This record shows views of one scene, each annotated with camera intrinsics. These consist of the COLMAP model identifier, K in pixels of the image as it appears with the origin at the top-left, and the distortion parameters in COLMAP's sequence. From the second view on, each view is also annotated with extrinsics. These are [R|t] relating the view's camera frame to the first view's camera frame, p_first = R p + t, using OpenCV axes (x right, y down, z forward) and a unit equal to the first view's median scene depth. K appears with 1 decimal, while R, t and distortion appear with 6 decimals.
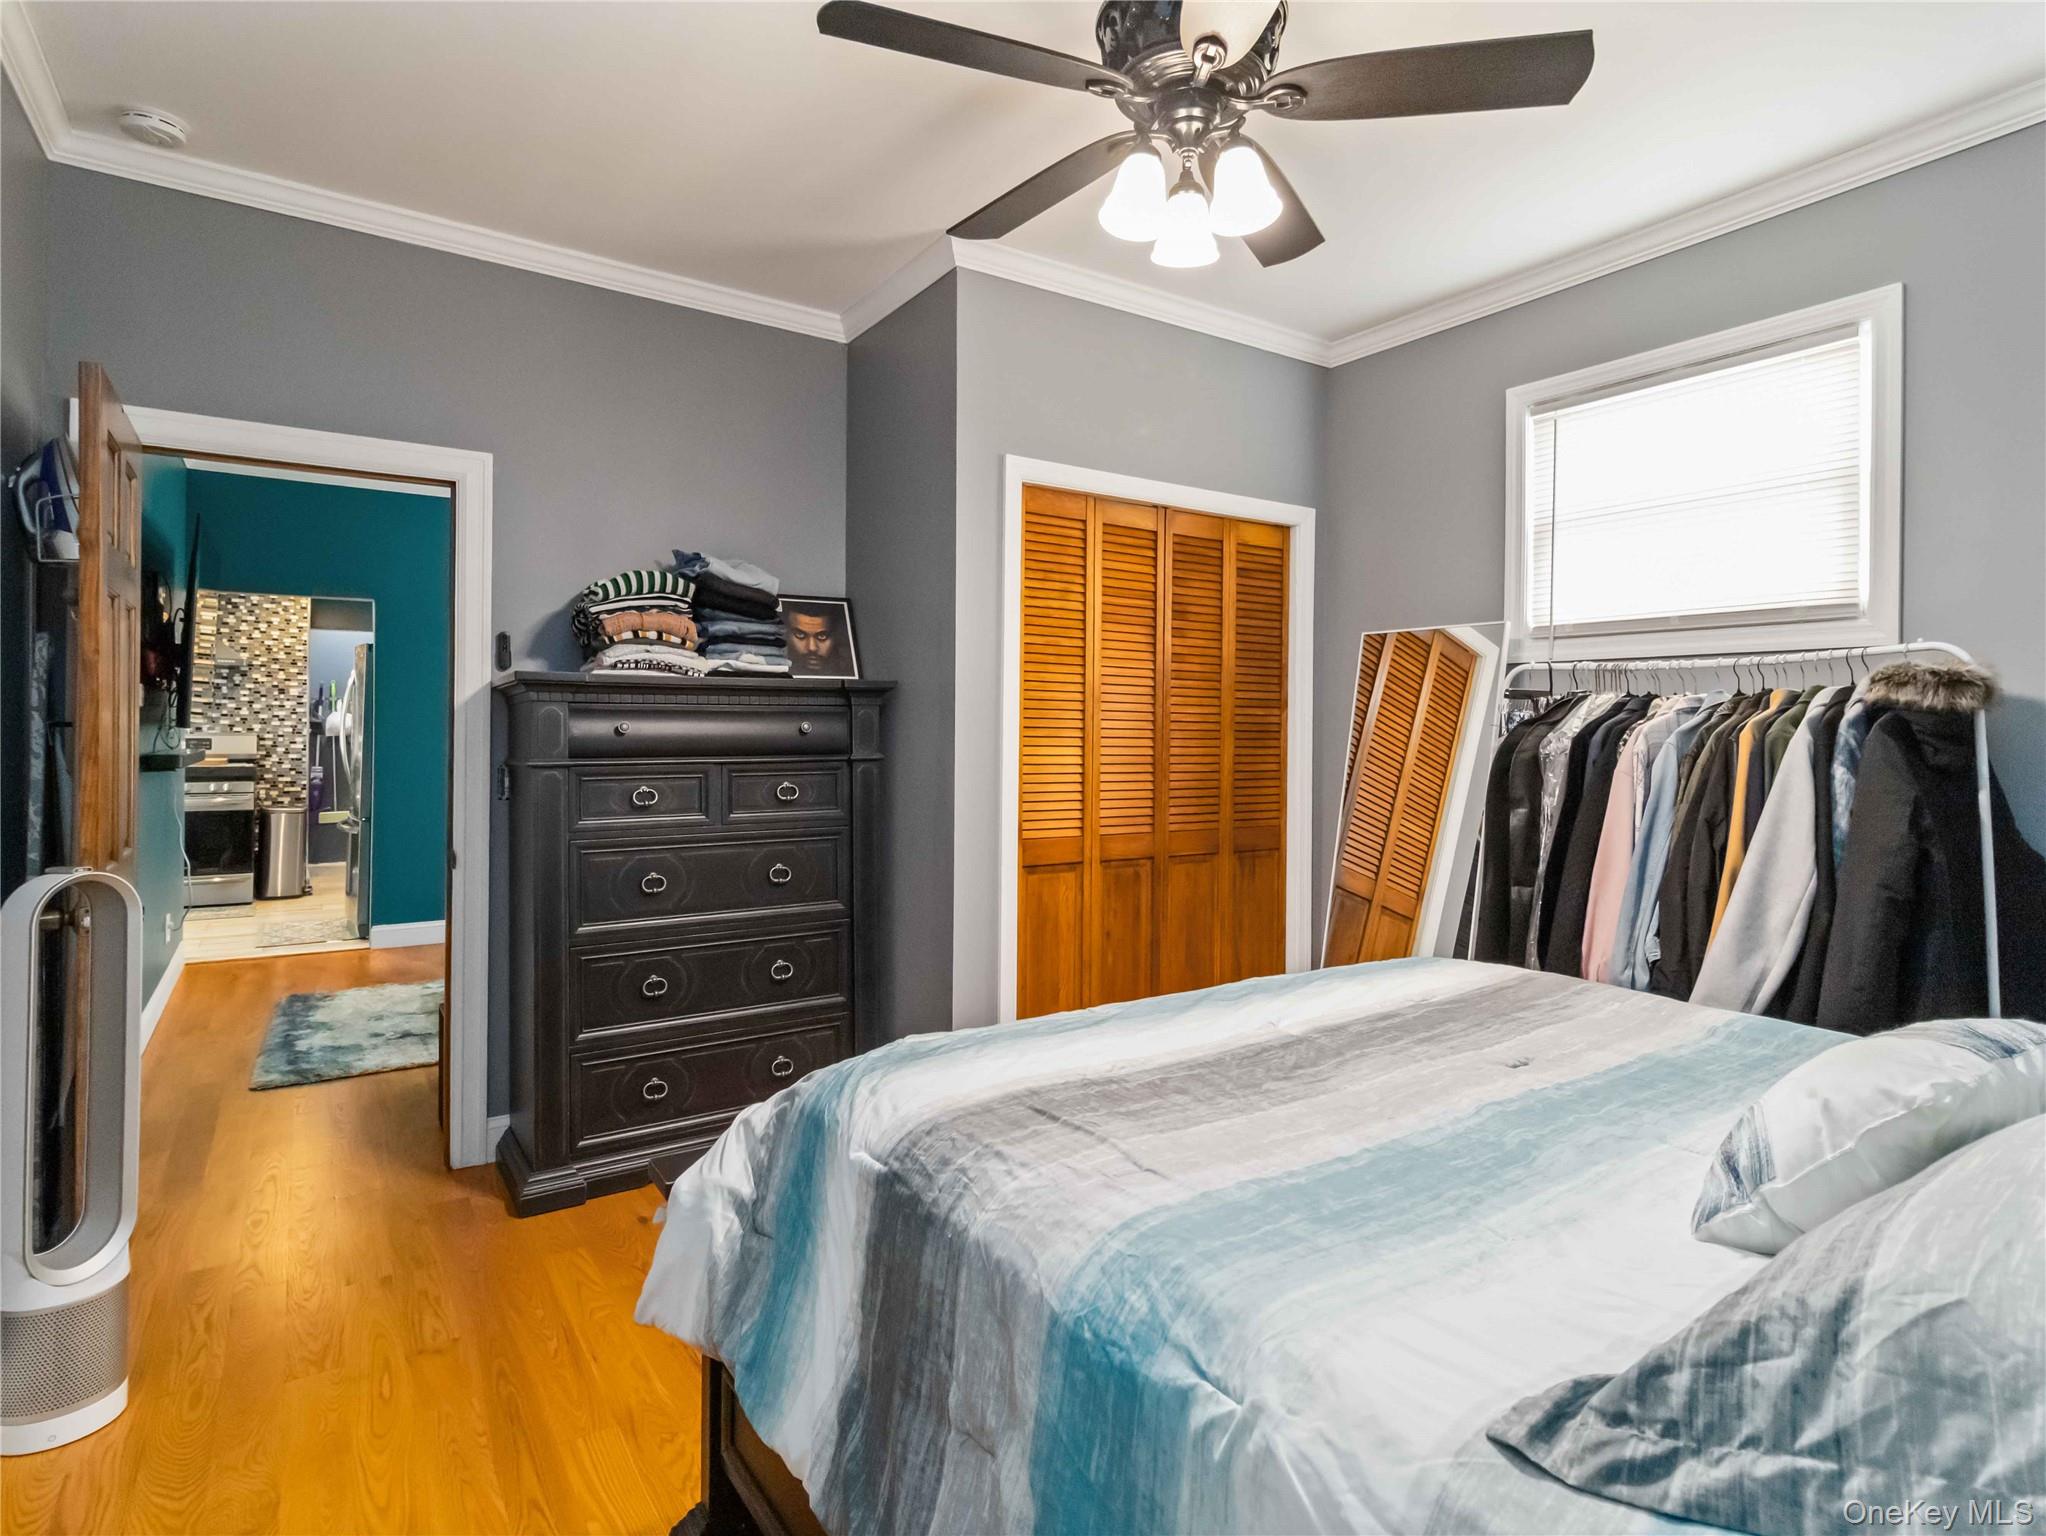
lens RADIAL K [[1094.2, 0, 1060.8], [0, 1094.2, 723.6], [0, 0, 1]] dist [0.005828, 0.000685]
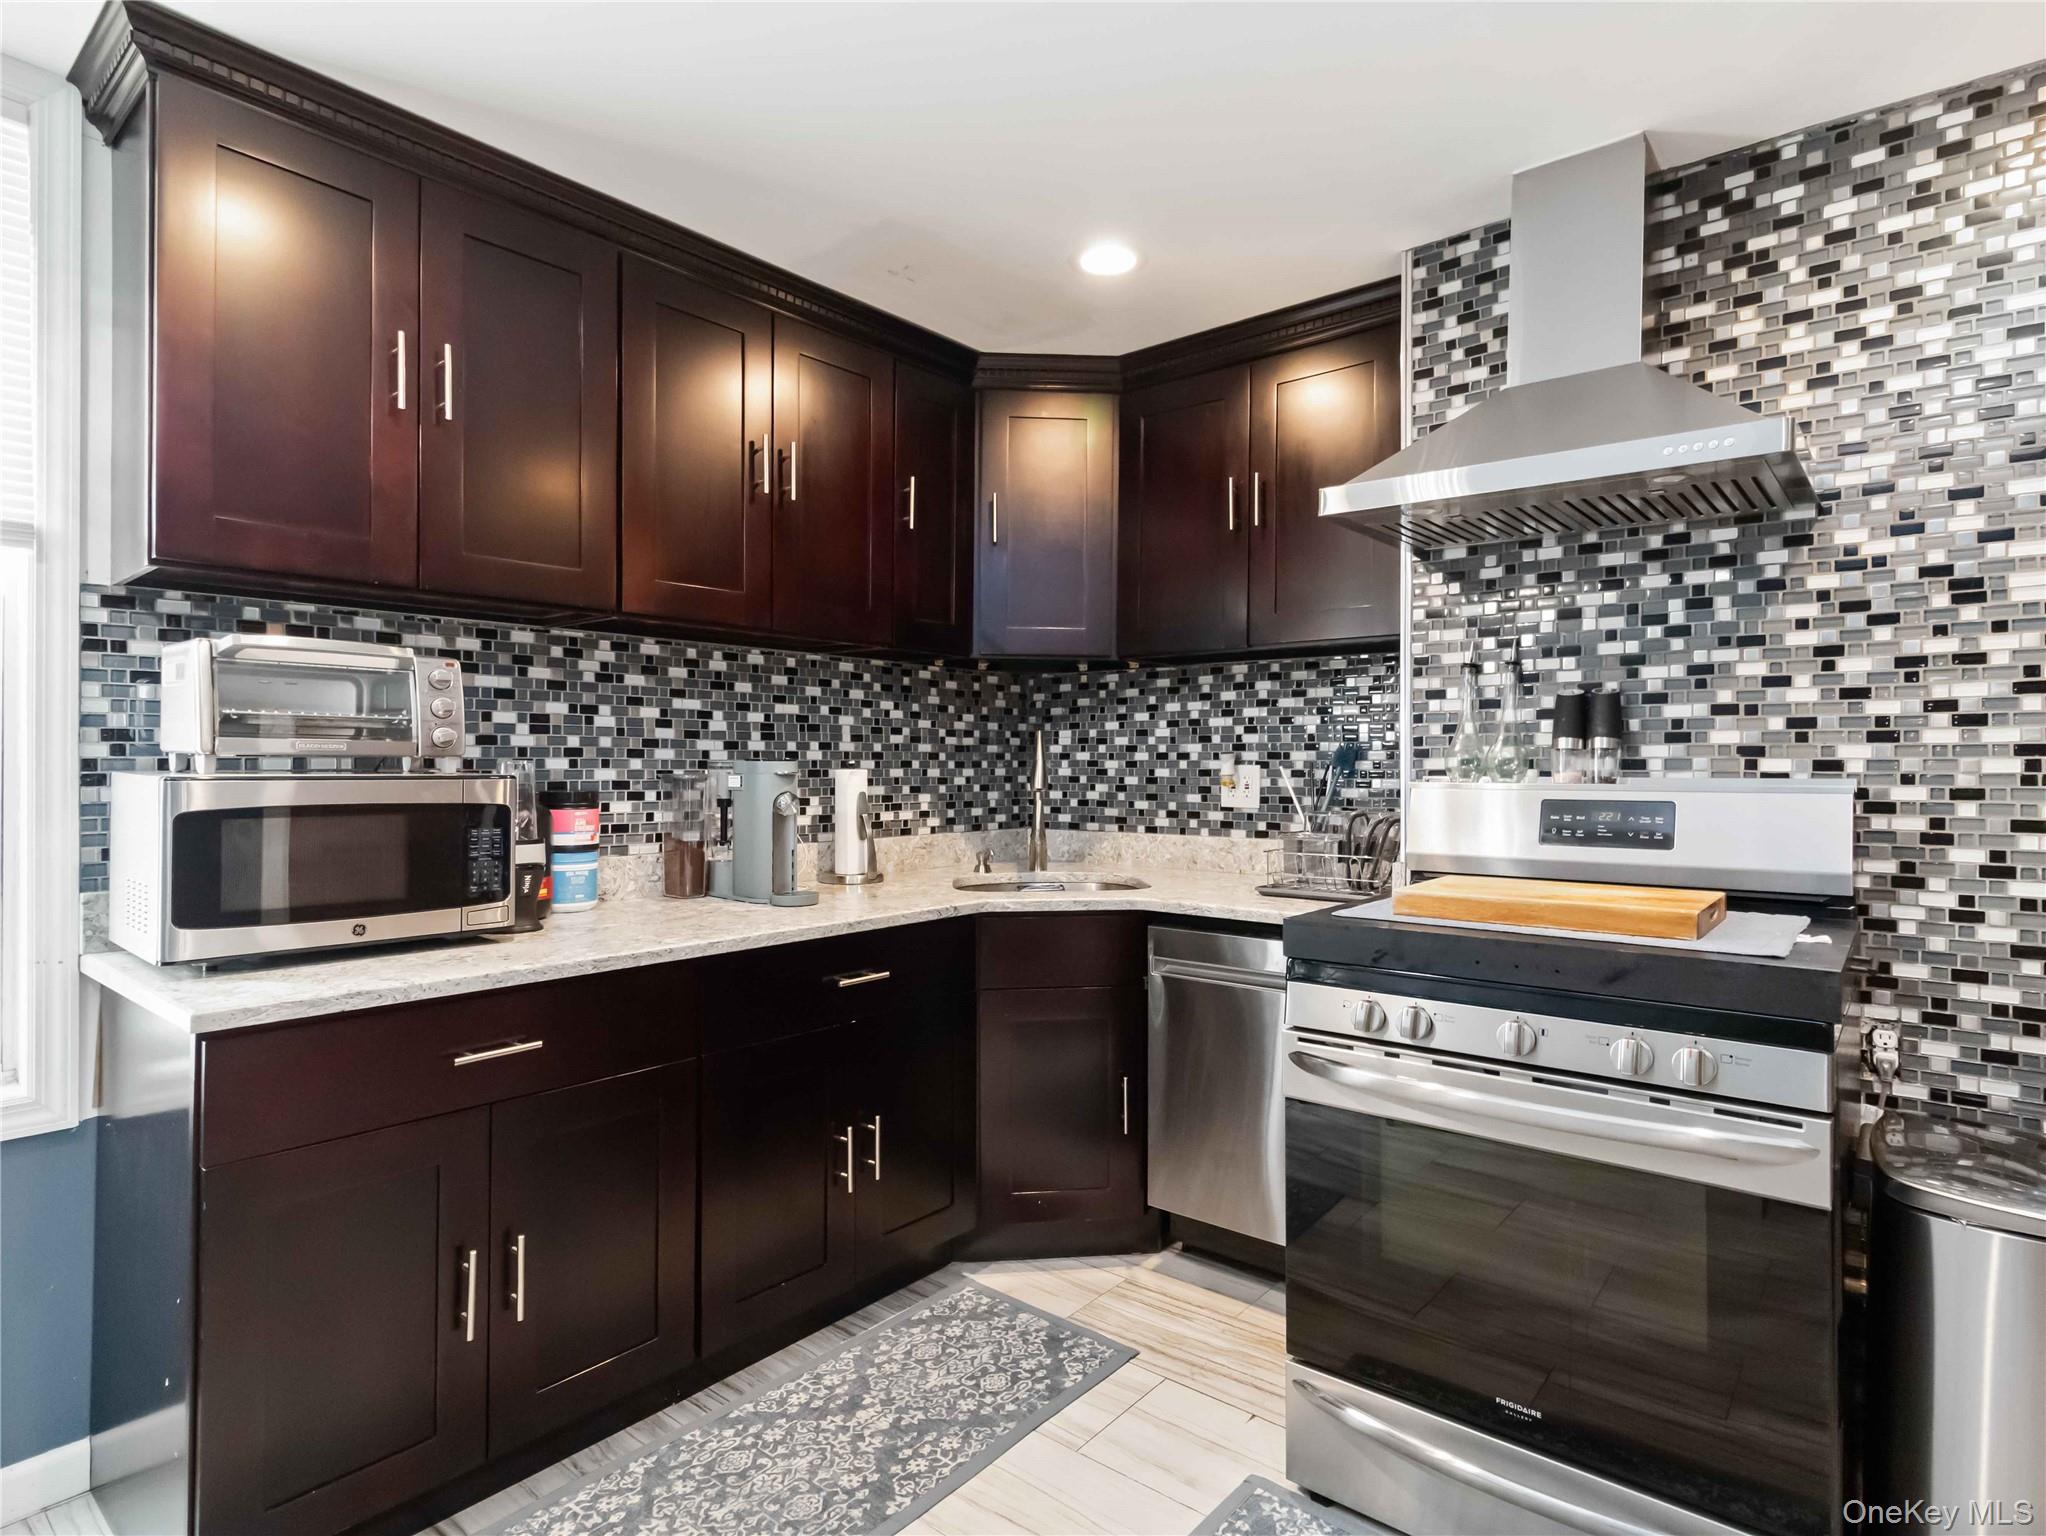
lens RADIAL K [[1094.2, 0, 1026.3], [0, 1094.2, 762.7], [0, 0, 1]] dist [0.005828, 0.000685]
pose [[0.258306, -0.012823, -0.965978, -0.550901], [0.007013, 0.999910, -0.011399, 0.006226], [0.966038, -0.003830, 0.258373, 0.767206]]
